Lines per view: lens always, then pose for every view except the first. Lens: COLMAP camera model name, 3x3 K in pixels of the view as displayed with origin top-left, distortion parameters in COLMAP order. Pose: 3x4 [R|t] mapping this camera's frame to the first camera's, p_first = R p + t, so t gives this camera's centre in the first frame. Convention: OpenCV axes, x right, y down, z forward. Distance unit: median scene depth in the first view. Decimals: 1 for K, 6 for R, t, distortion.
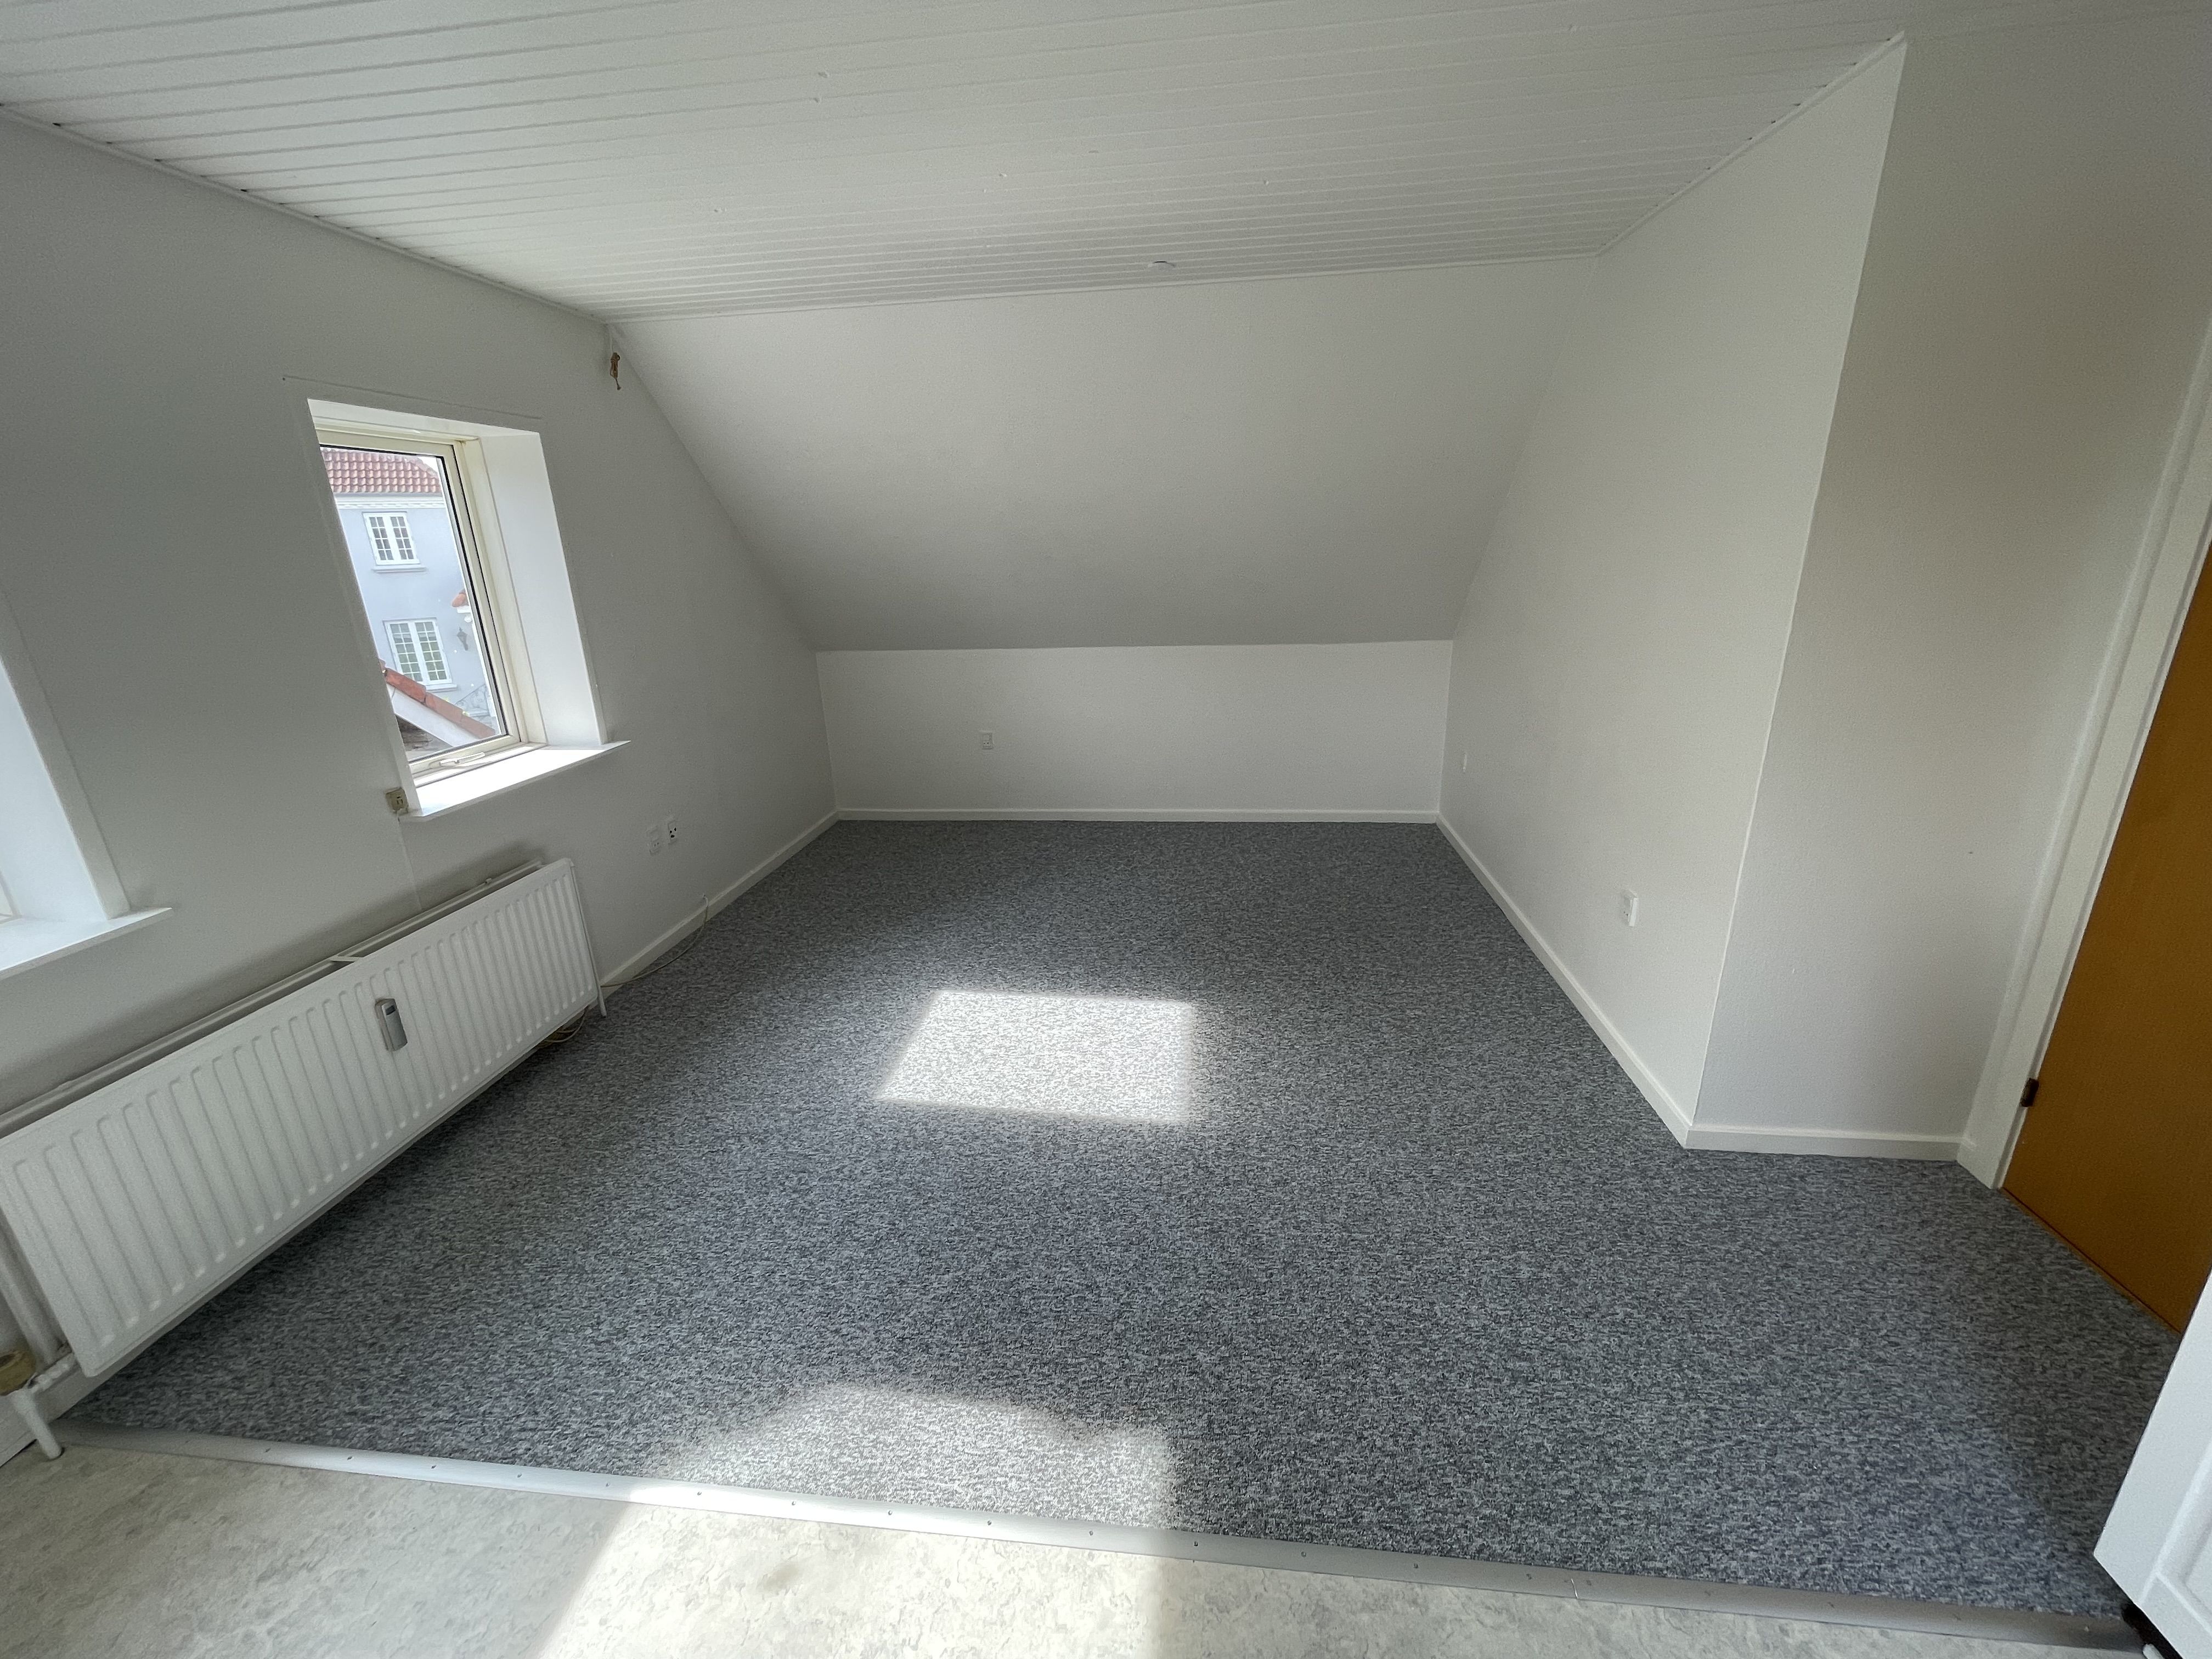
lens RADIAL K [[897.6, 0, 1107.3], [0, 897.6, 830.1], [0, 0, 1]] dist [-0.001667, -0.000107]
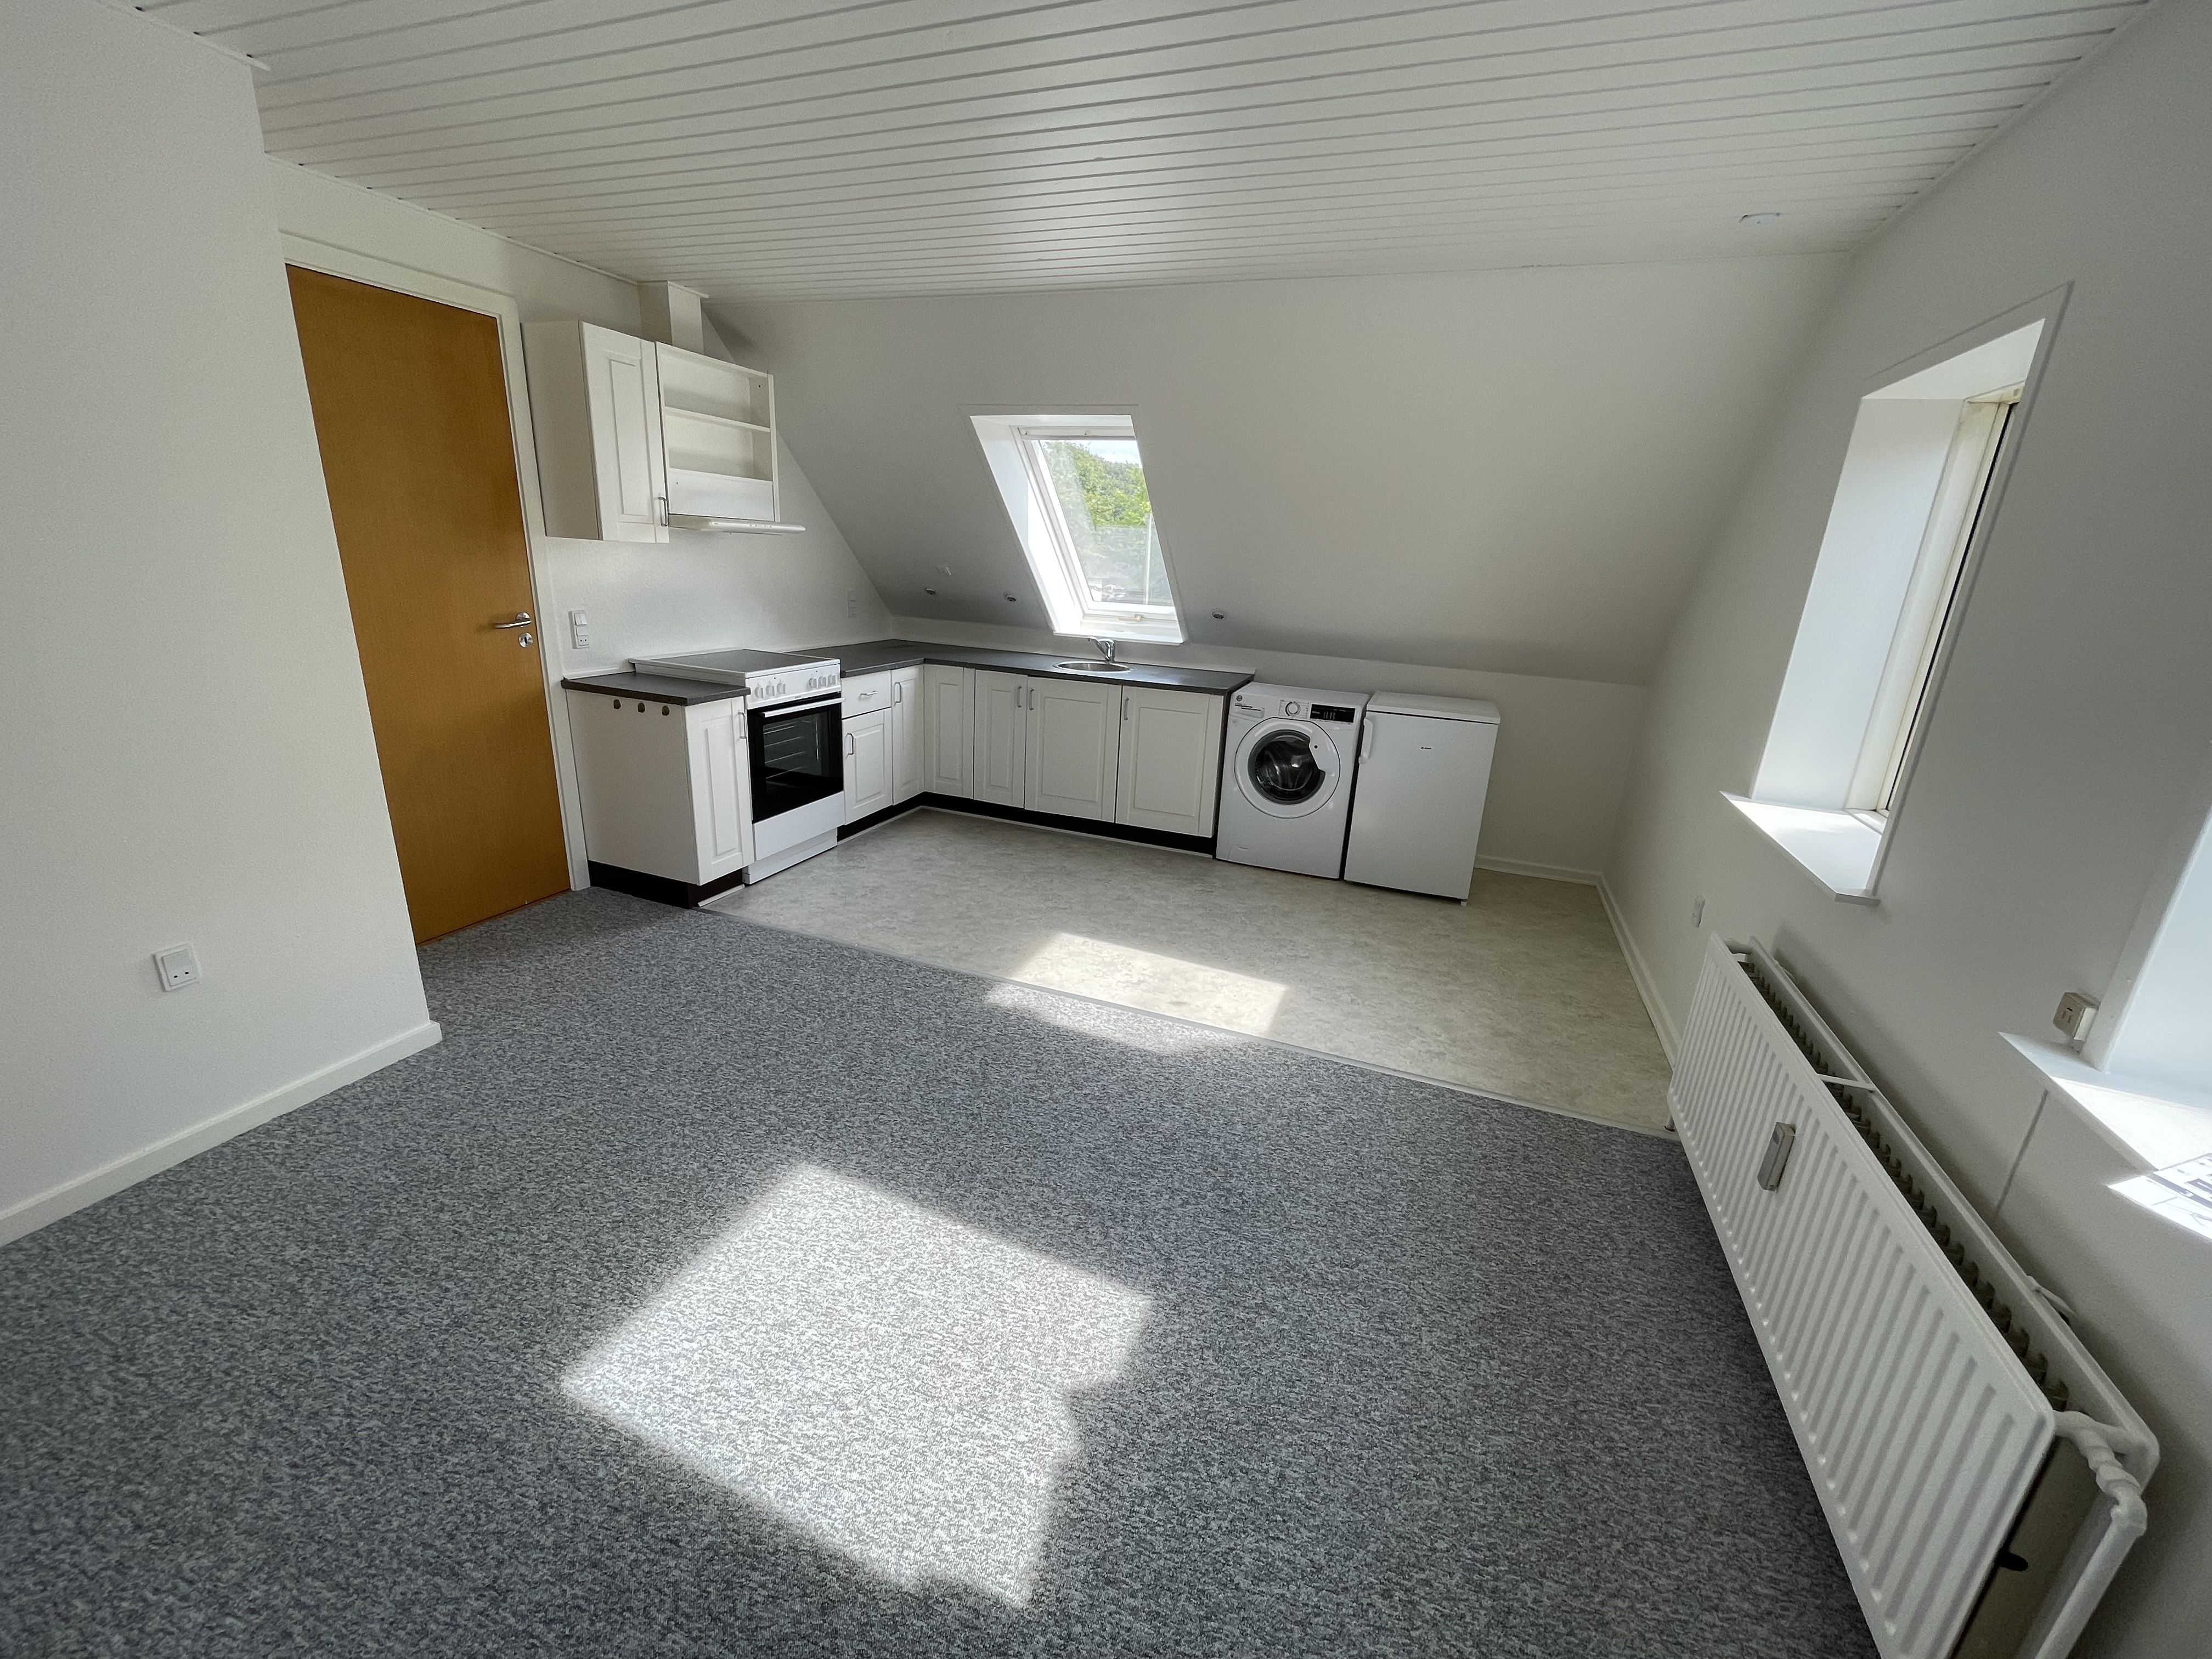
lens RADIAL K [[897.6, 0, 1106.2], [0, 897.6, 833.9], [0, 0, 1]] dist [-0.001667, -0.000107]
pose [[-0.969500, -0.093530, 0.226543, -0.439866], [0.054043, 0.819991, 0.569820, -0.503900], [-0.239058, 0.564684, -0.789926, 1.714866]]
